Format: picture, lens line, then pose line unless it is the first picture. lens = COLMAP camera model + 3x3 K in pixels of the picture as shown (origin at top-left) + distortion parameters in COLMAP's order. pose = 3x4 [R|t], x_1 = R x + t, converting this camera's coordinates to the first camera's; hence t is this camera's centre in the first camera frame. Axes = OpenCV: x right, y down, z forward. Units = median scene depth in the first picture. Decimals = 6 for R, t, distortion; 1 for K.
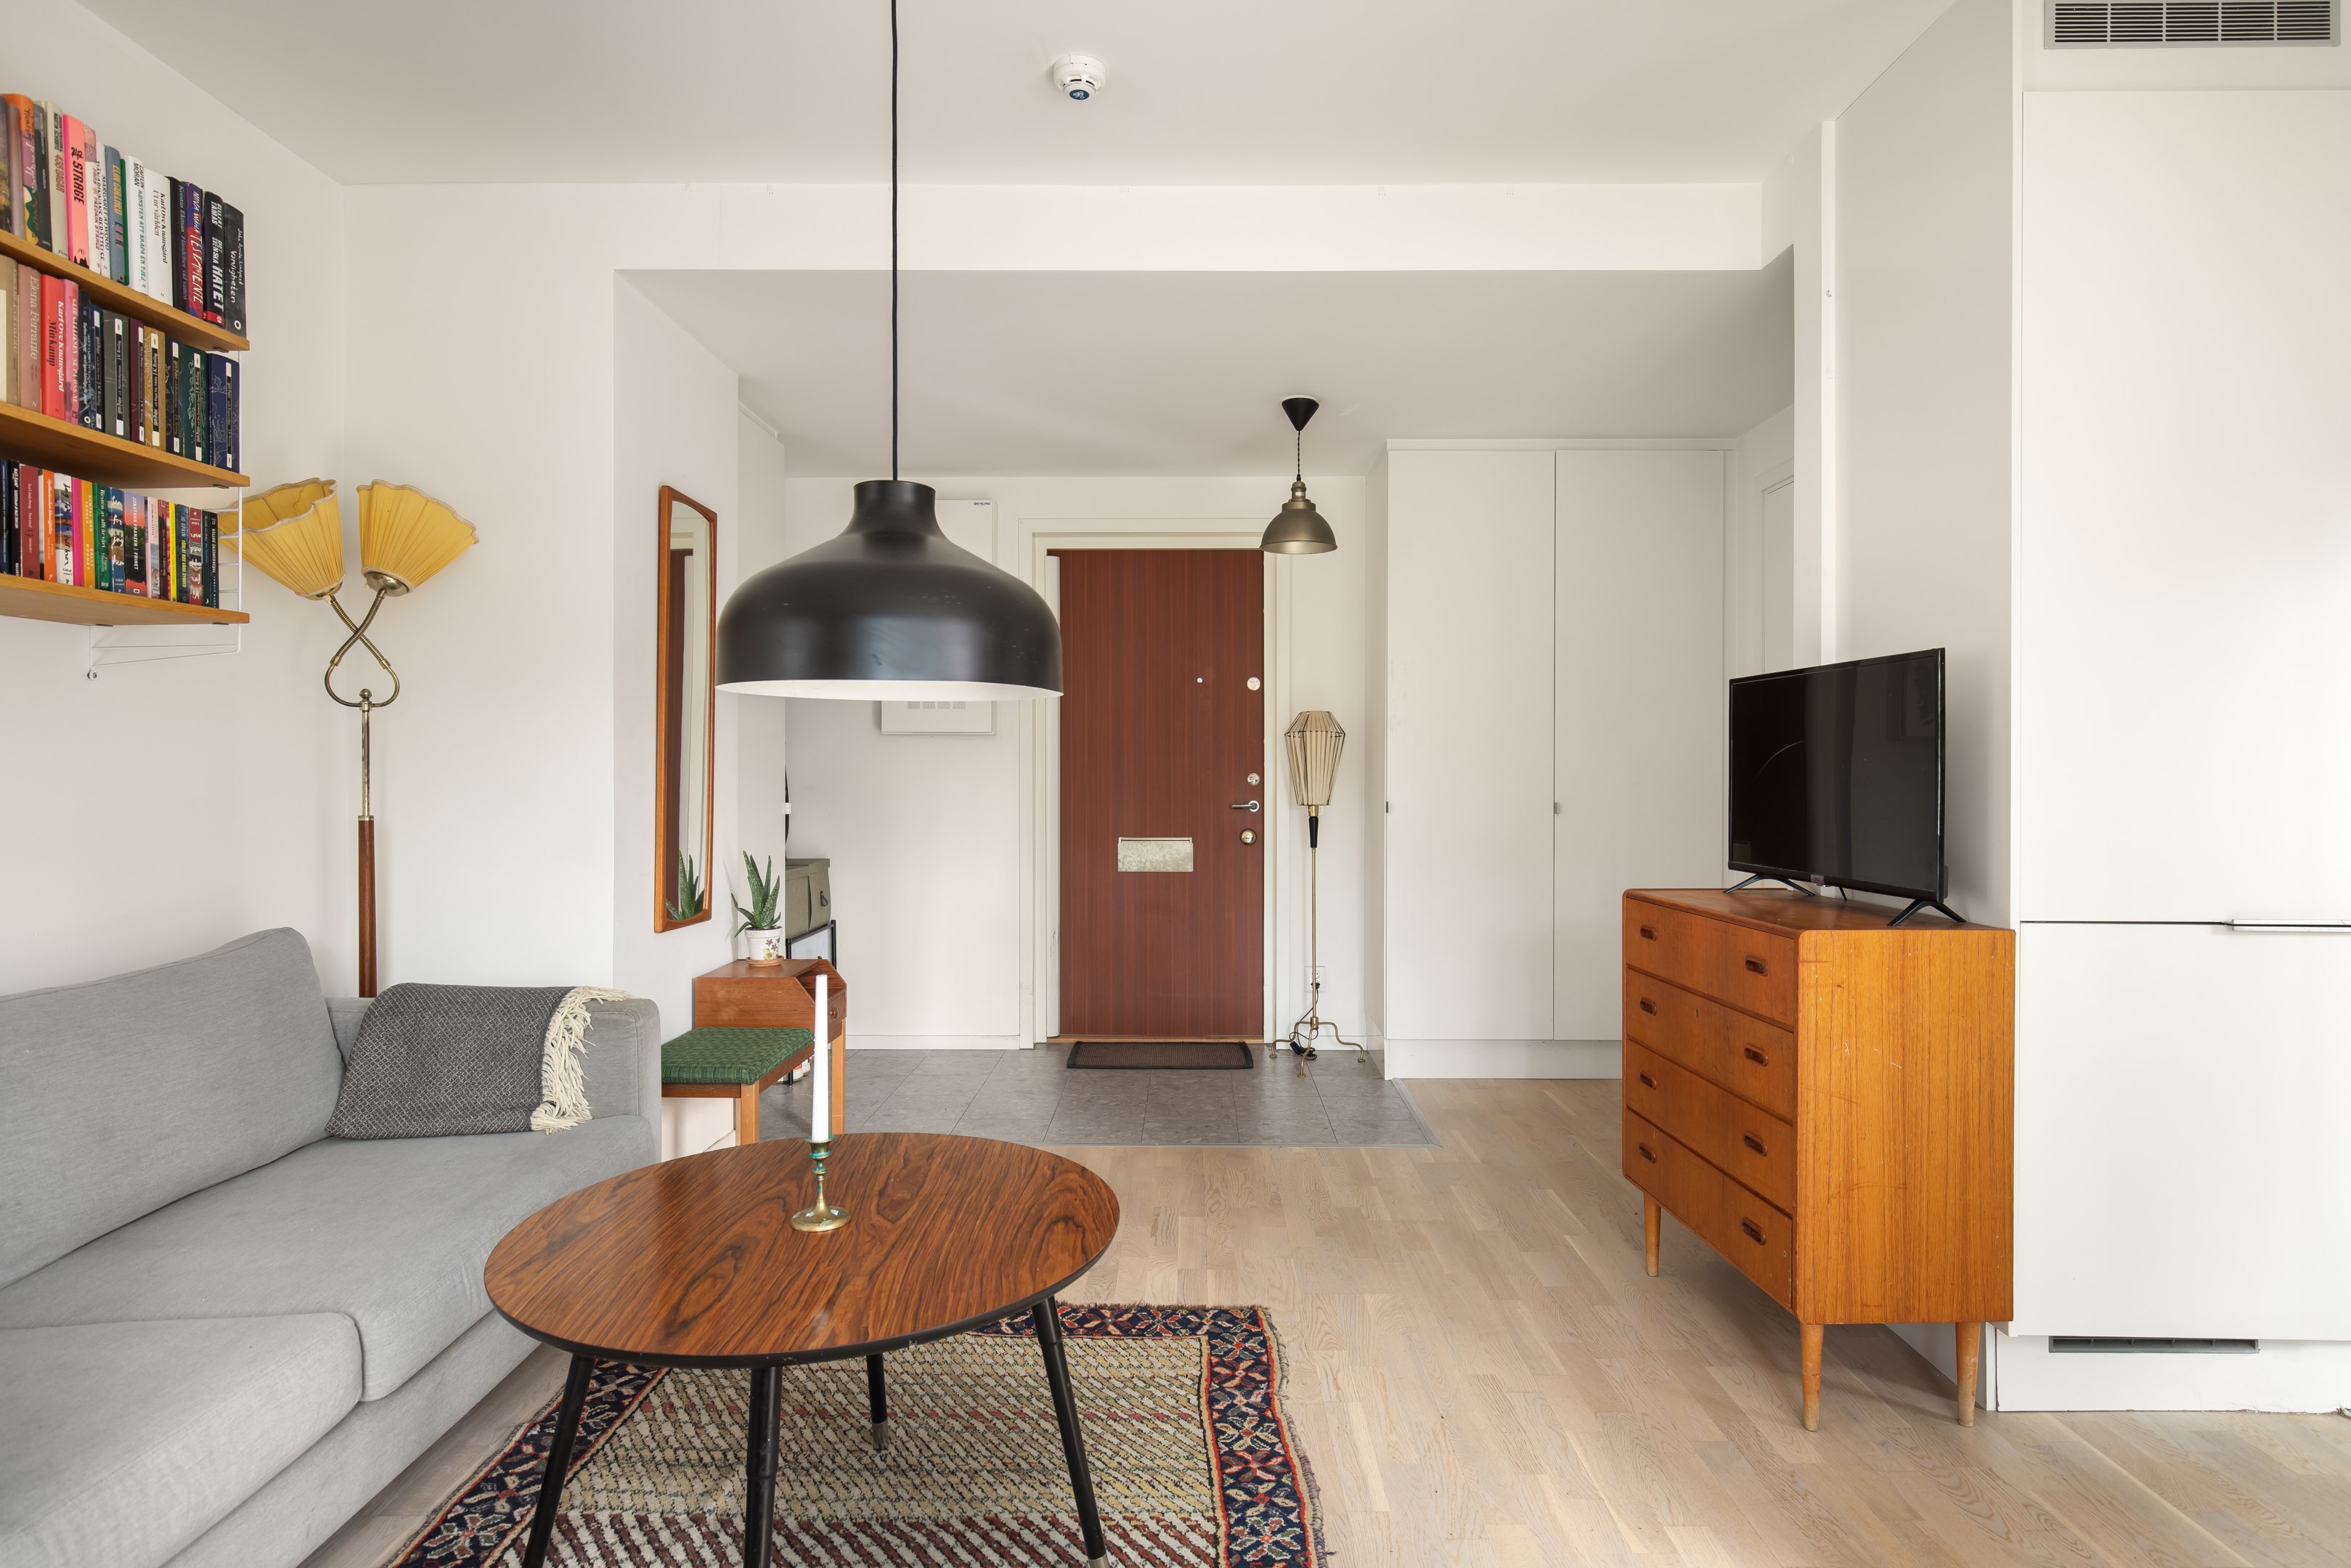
lens RADIAL K [[1277.3, 0, 1177.0], [0, 1277.3, 766.8], [0, 0, 1]] dist [0.001828, 0.000261]
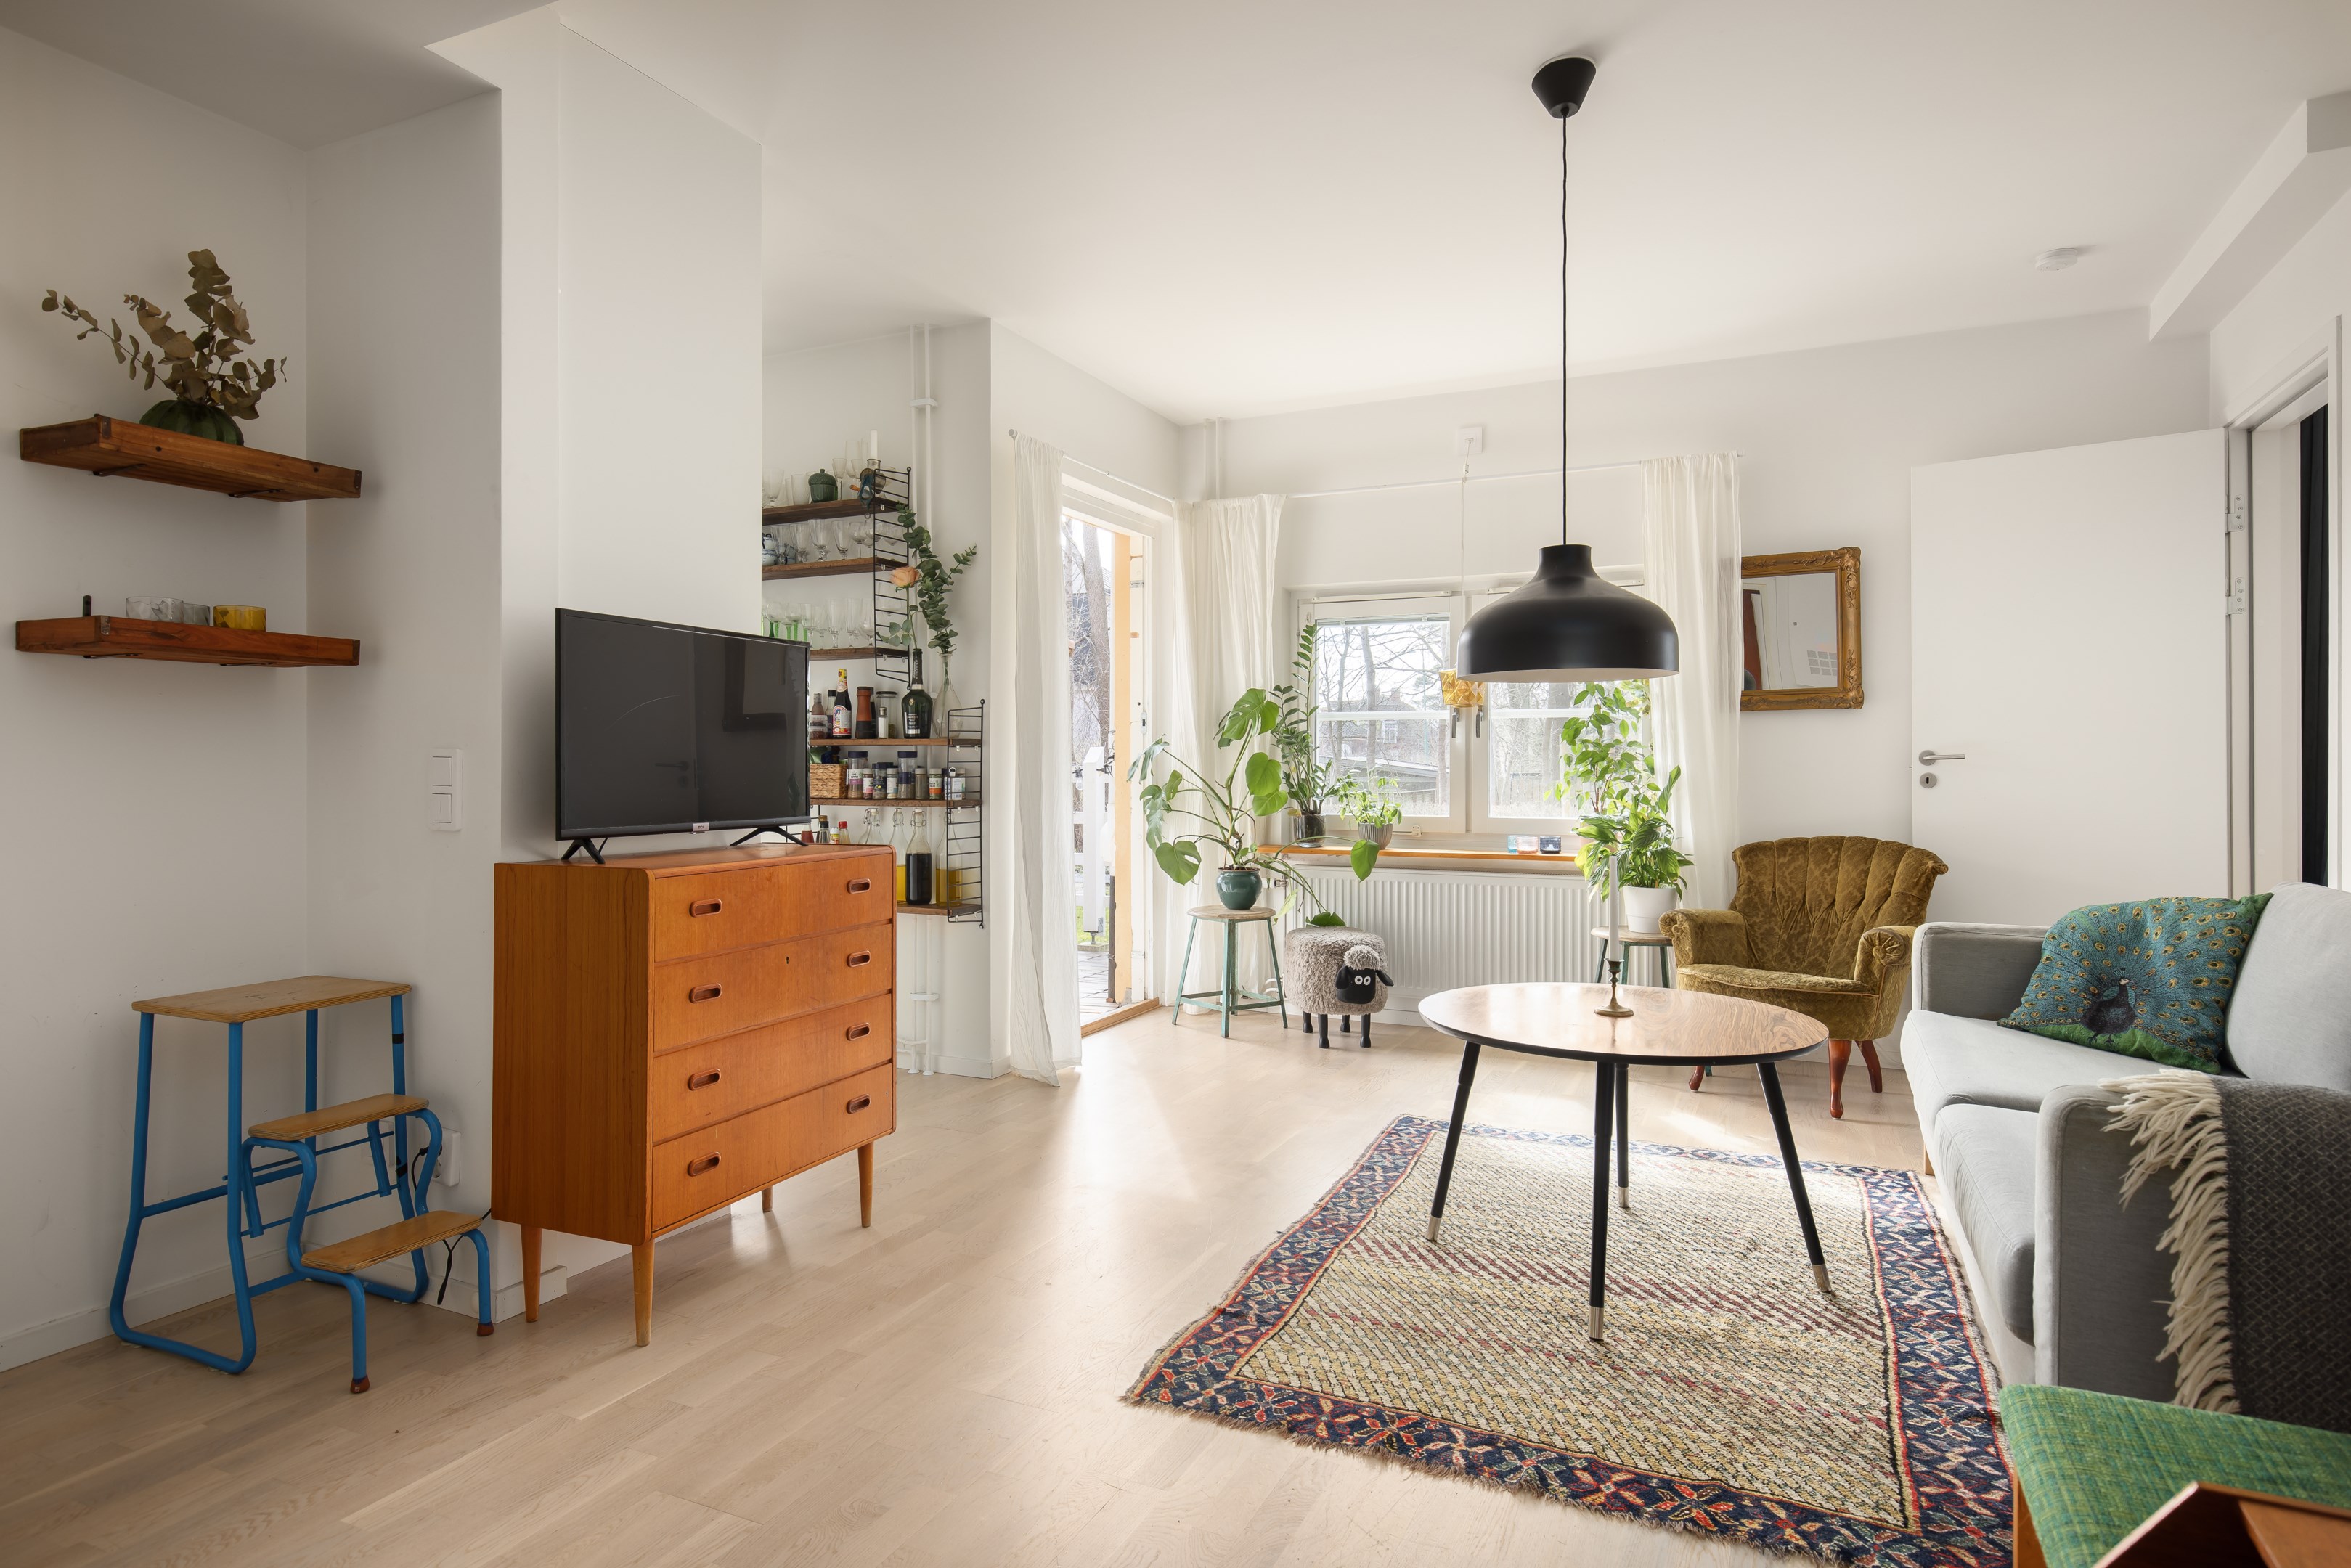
lens RADIAL K [[1310.9, 0, 1171.9], [0, 1310.9, 753.5], [0, 0, 1]] dist [0.009826, -0.000402]
pose [[-0.905979, 0.003740, 0.423307, -0.312139], [-0.001289, 0.999932, -0.011594, 0.037849], [-0.423322, -0.011050, -0.905912, 1.783967]]
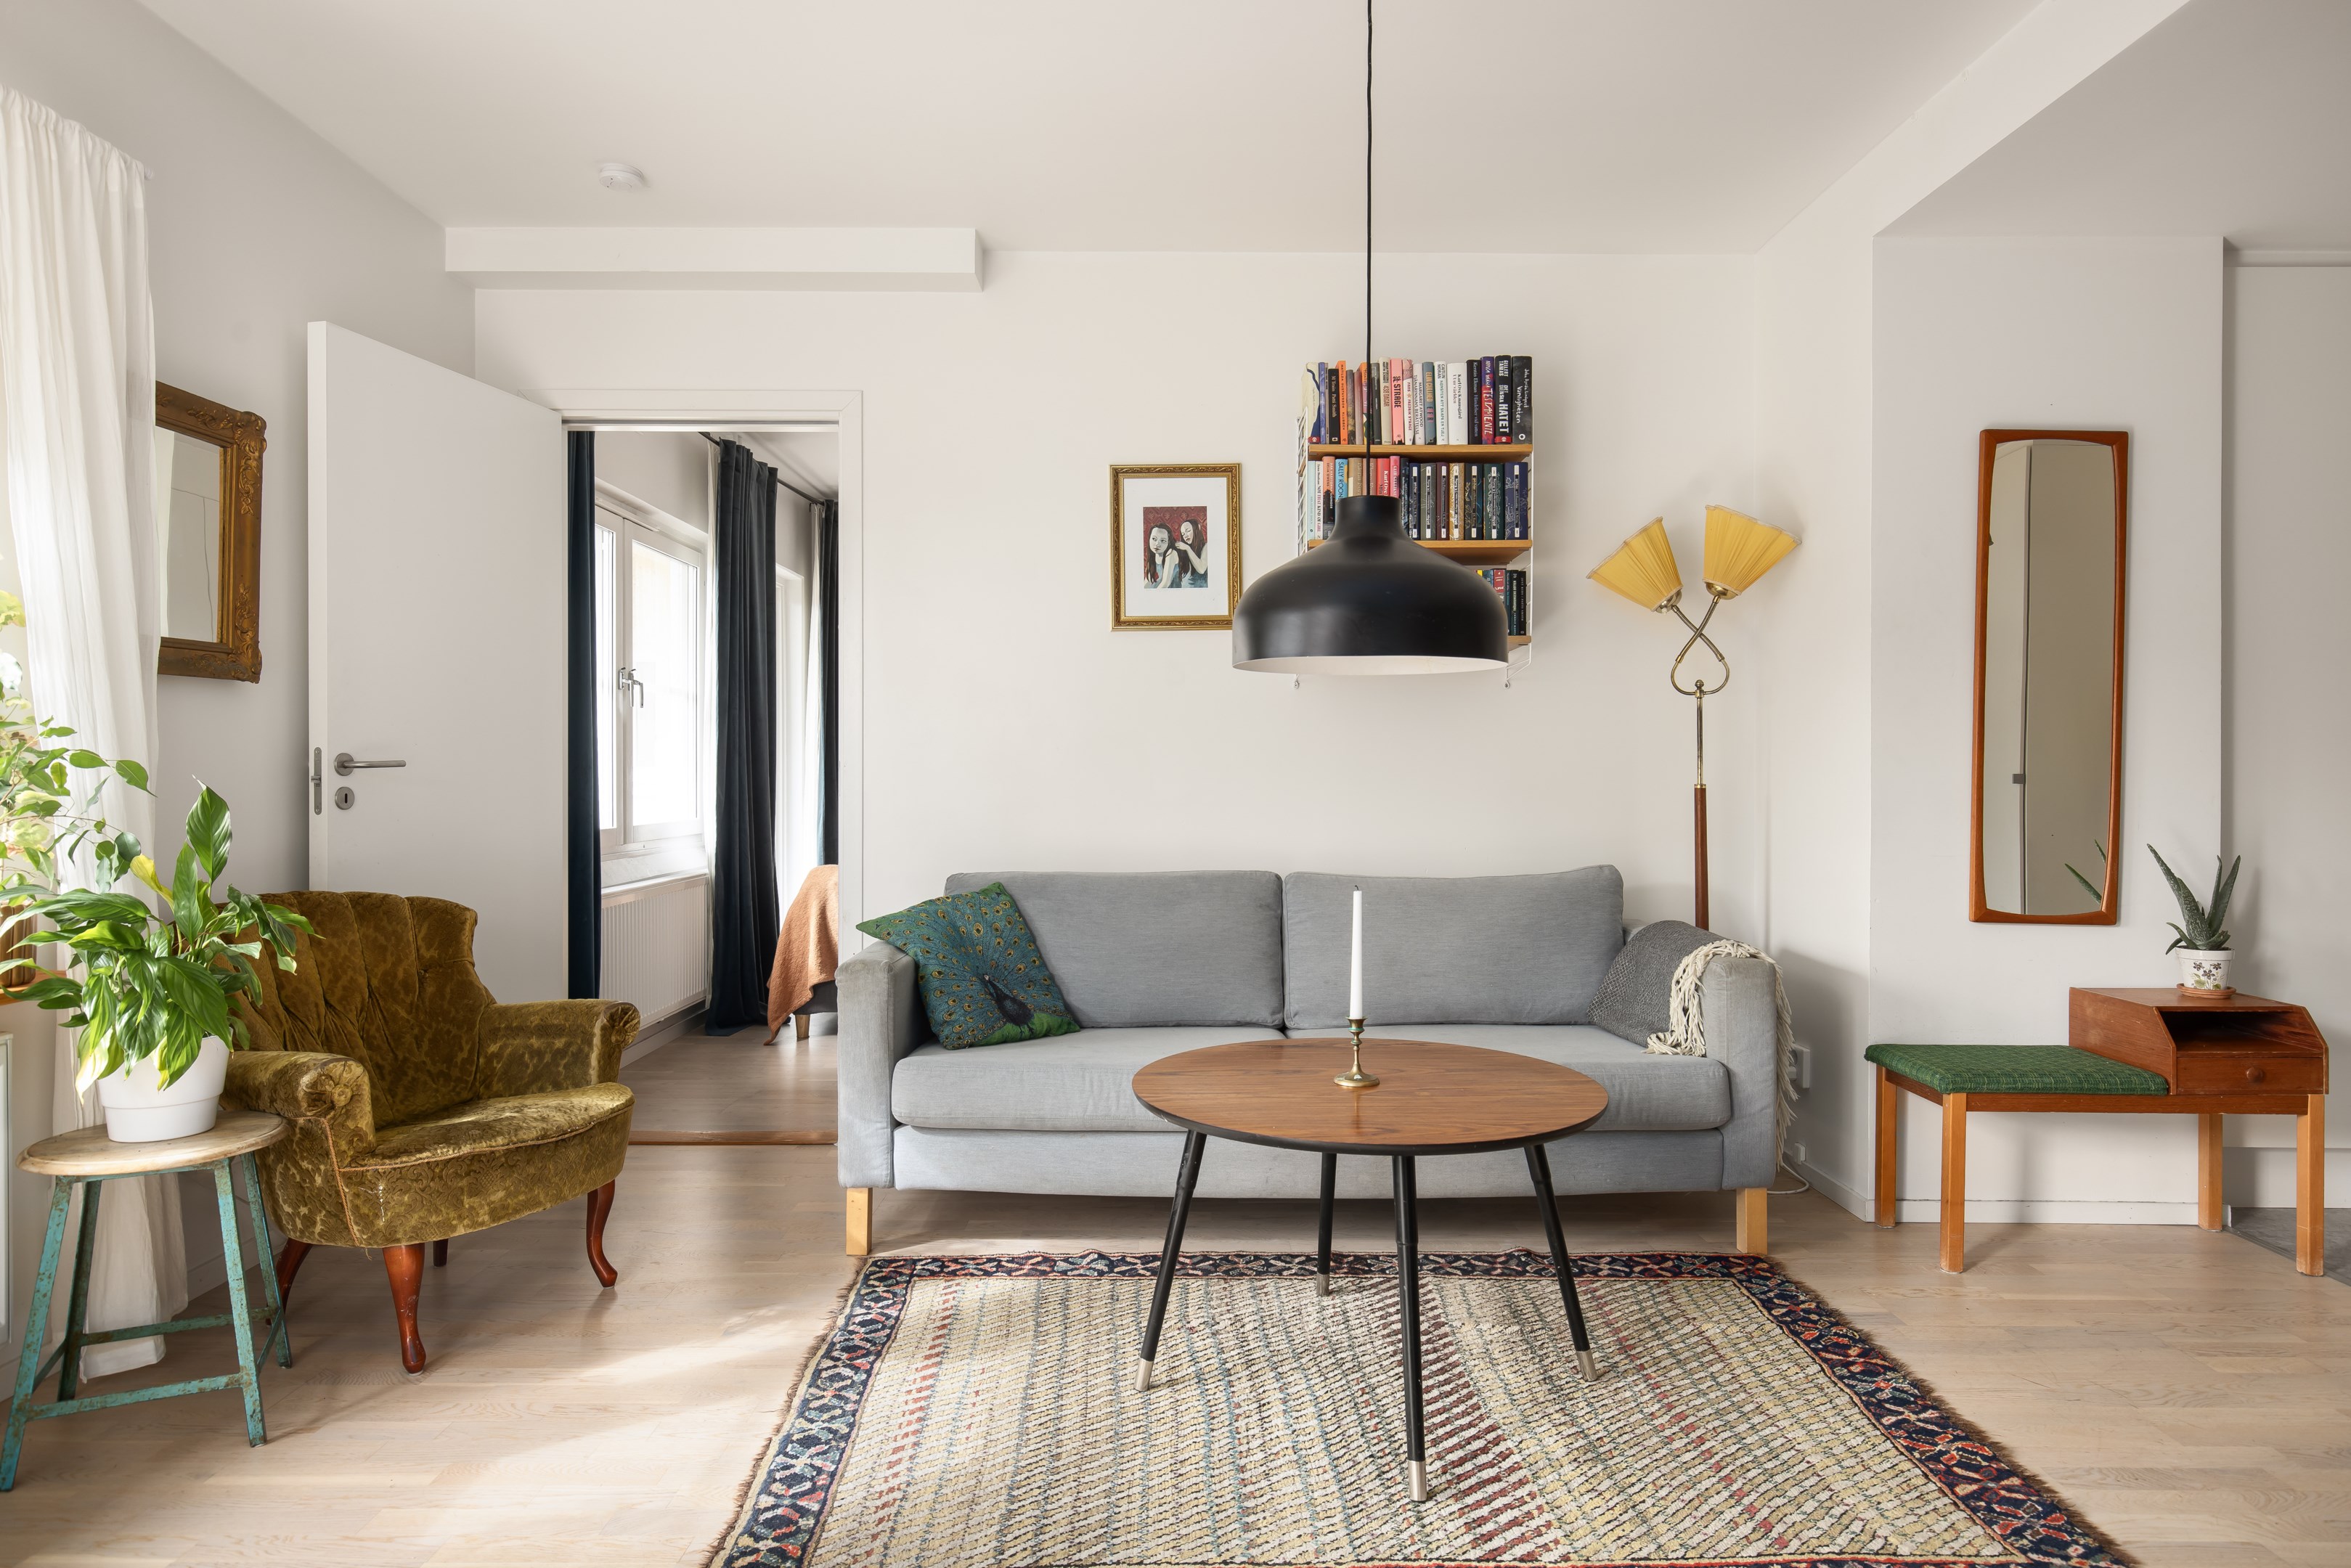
lens RADIAL K [[1382.5, 0, 1171.6], [0, 1382.5, 770.4], [0, 0, 1]] dist [0.005606, -0.001977]
pose [[0.007709, 0.000913, -0.999970, 0.738488], [-0.000073, 1.000000, 0.000912, 0.026237], [0.999970, 0.000066, 0.007709, 0.531698]]
